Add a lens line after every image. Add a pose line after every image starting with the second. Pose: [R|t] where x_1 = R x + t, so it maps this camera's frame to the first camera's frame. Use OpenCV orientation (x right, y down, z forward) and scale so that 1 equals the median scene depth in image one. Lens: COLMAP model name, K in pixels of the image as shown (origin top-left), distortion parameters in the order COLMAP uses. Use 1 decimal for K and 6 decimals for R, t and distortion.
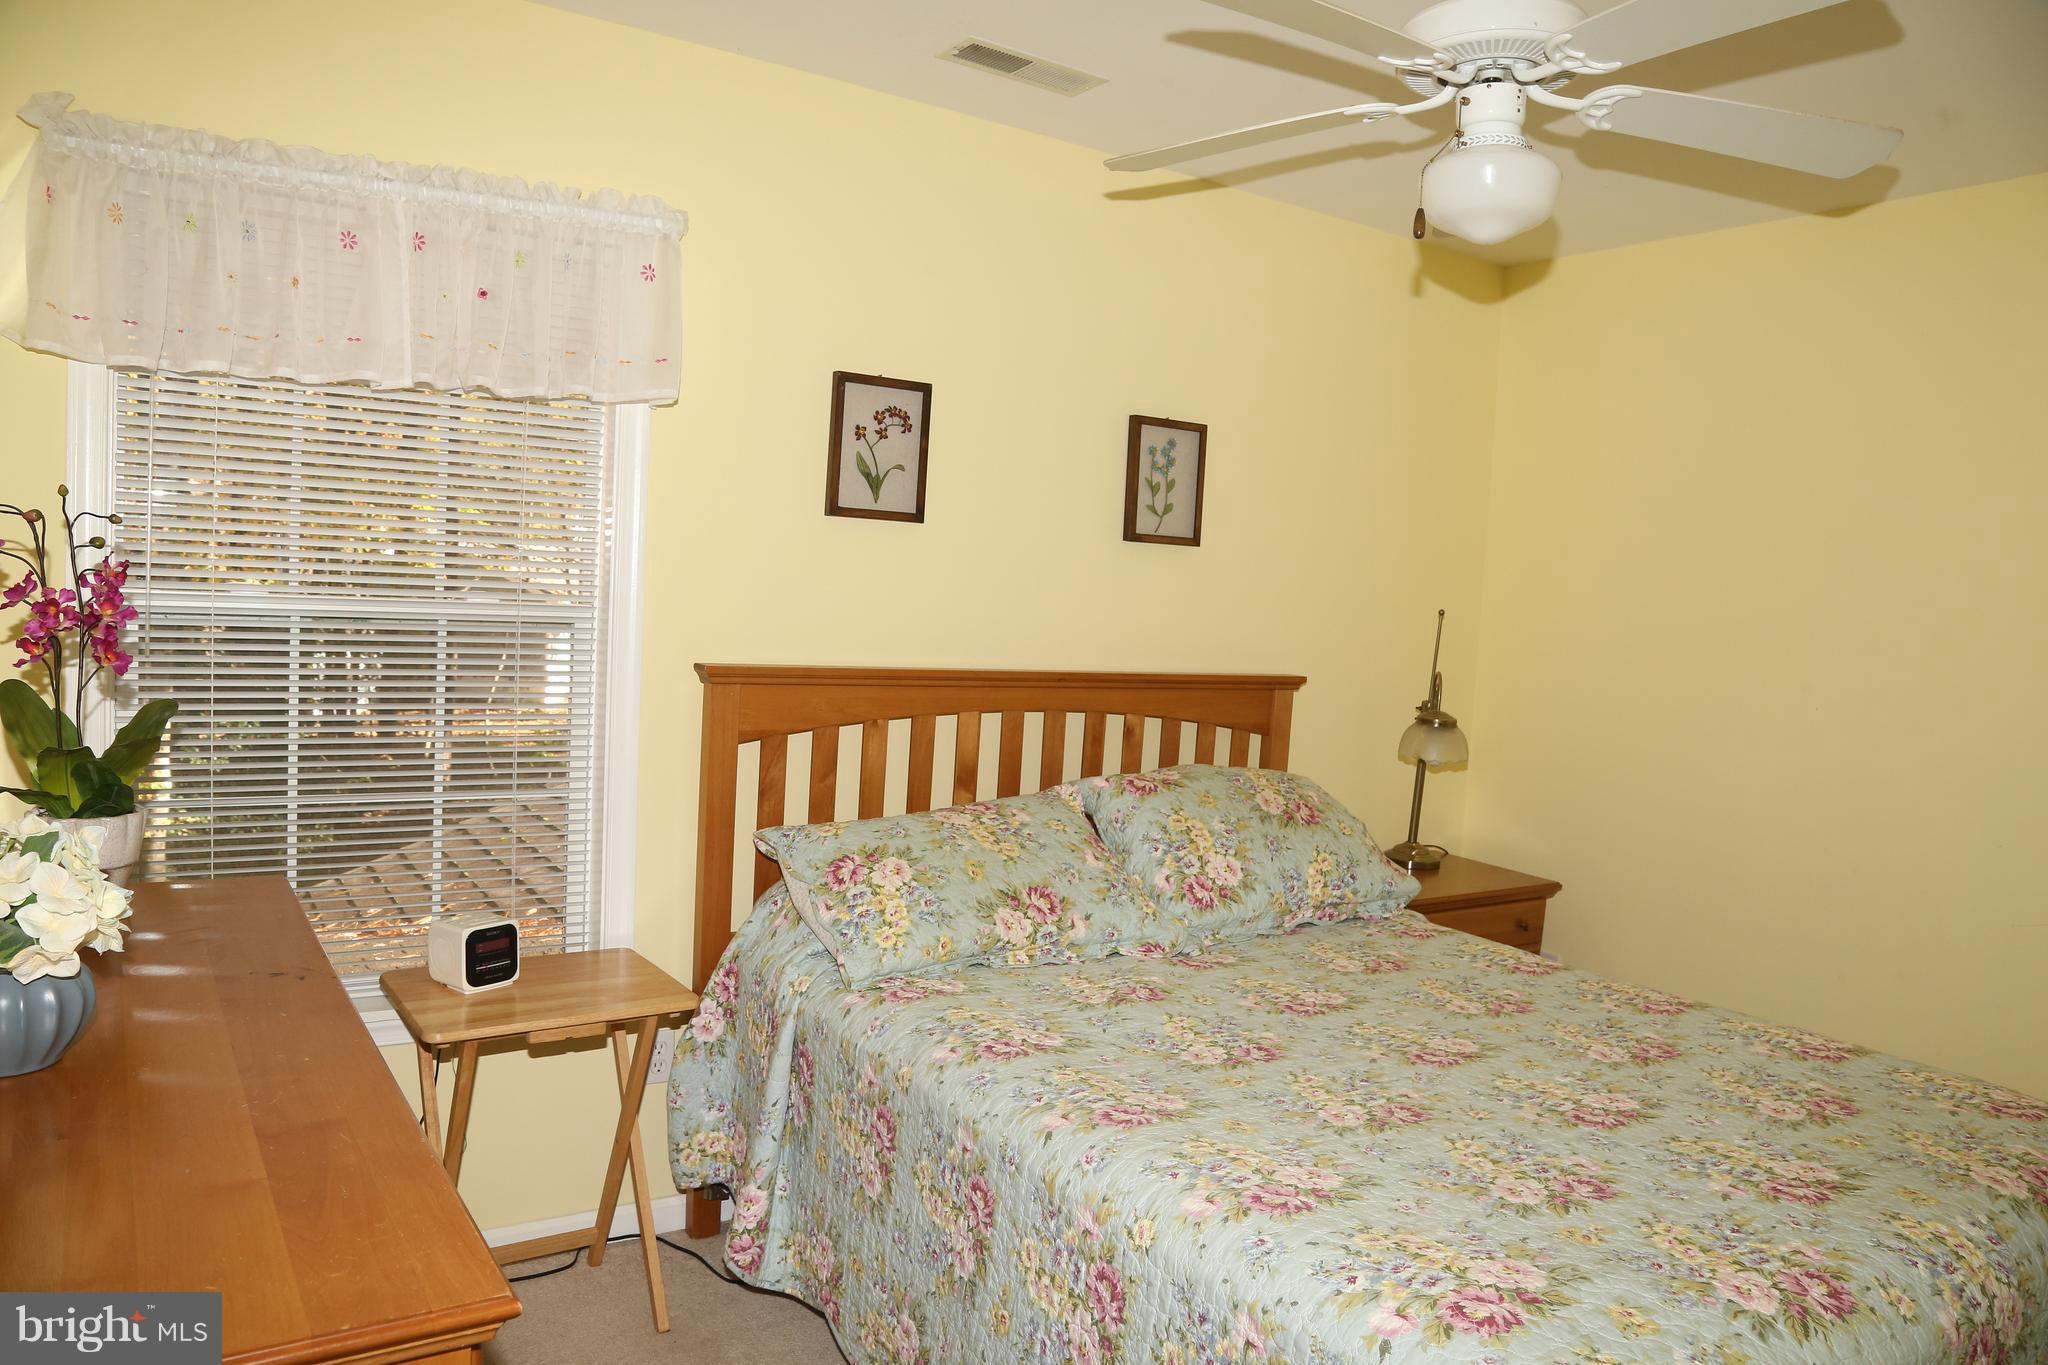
lens RADIAL K [[1414.3, 0, 1024.0], [0, 1414.3, 682.5], [0, 0, 1]] dist [-0.130402, 0.060865]
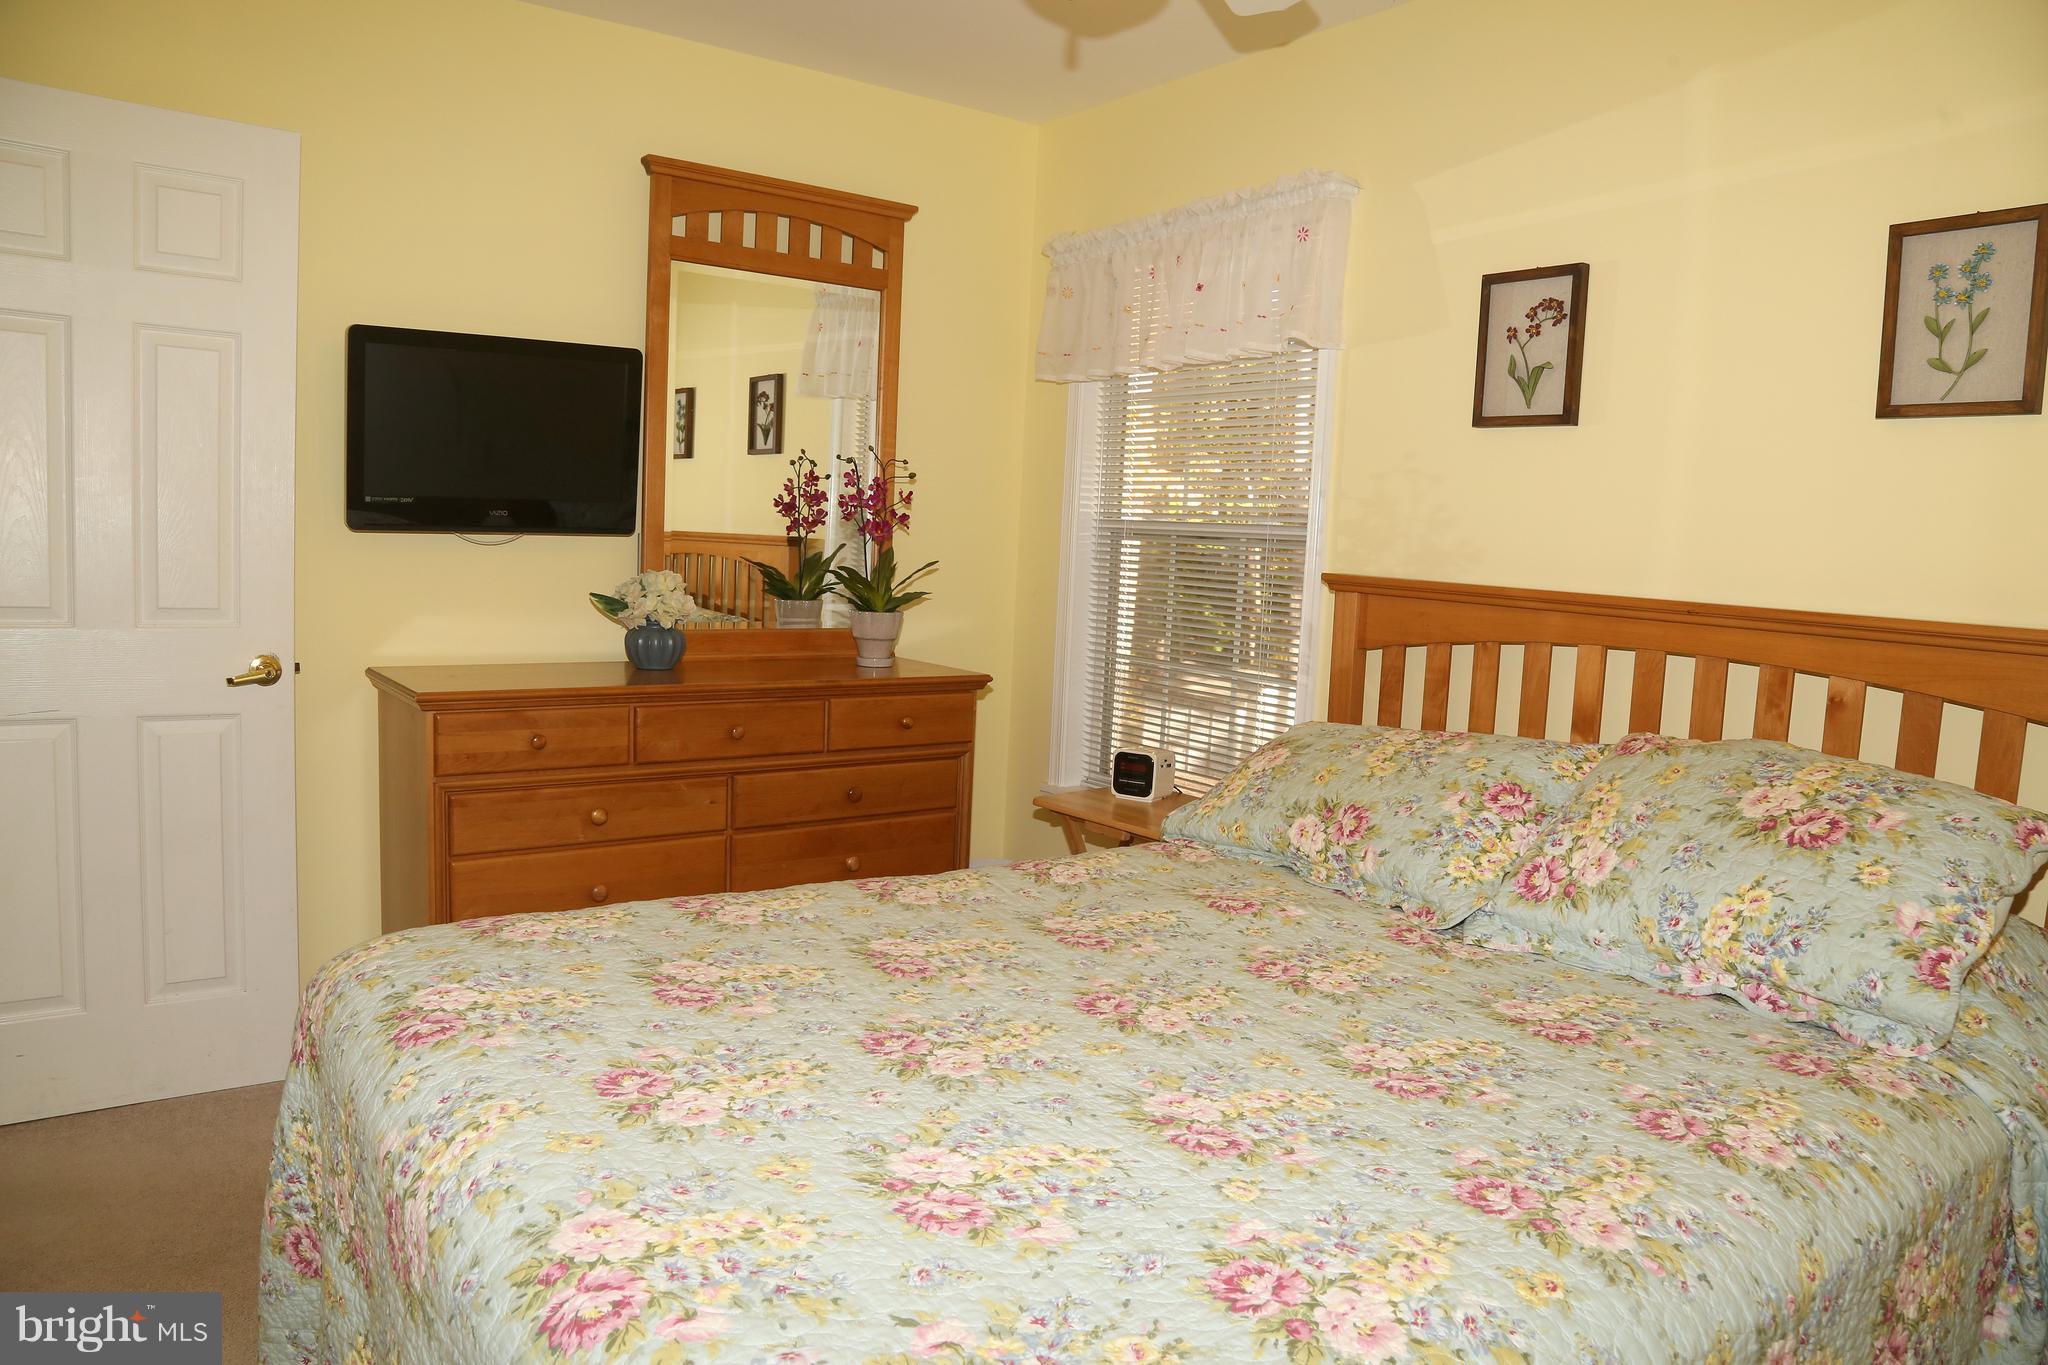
lens RADIAL K [[1414.3, 0, 1024.0], [0, 1414.3, 682.5], [0, 0, 1]] dist [-0.130402, 0.060865]
pose [[0.024353, 0.048699, -0.998517, 0.791316], [-0.116548, 0.992140, 0.045546, 0.045759], [0.992886, 0.115266, 0.029837, 0.673925]]
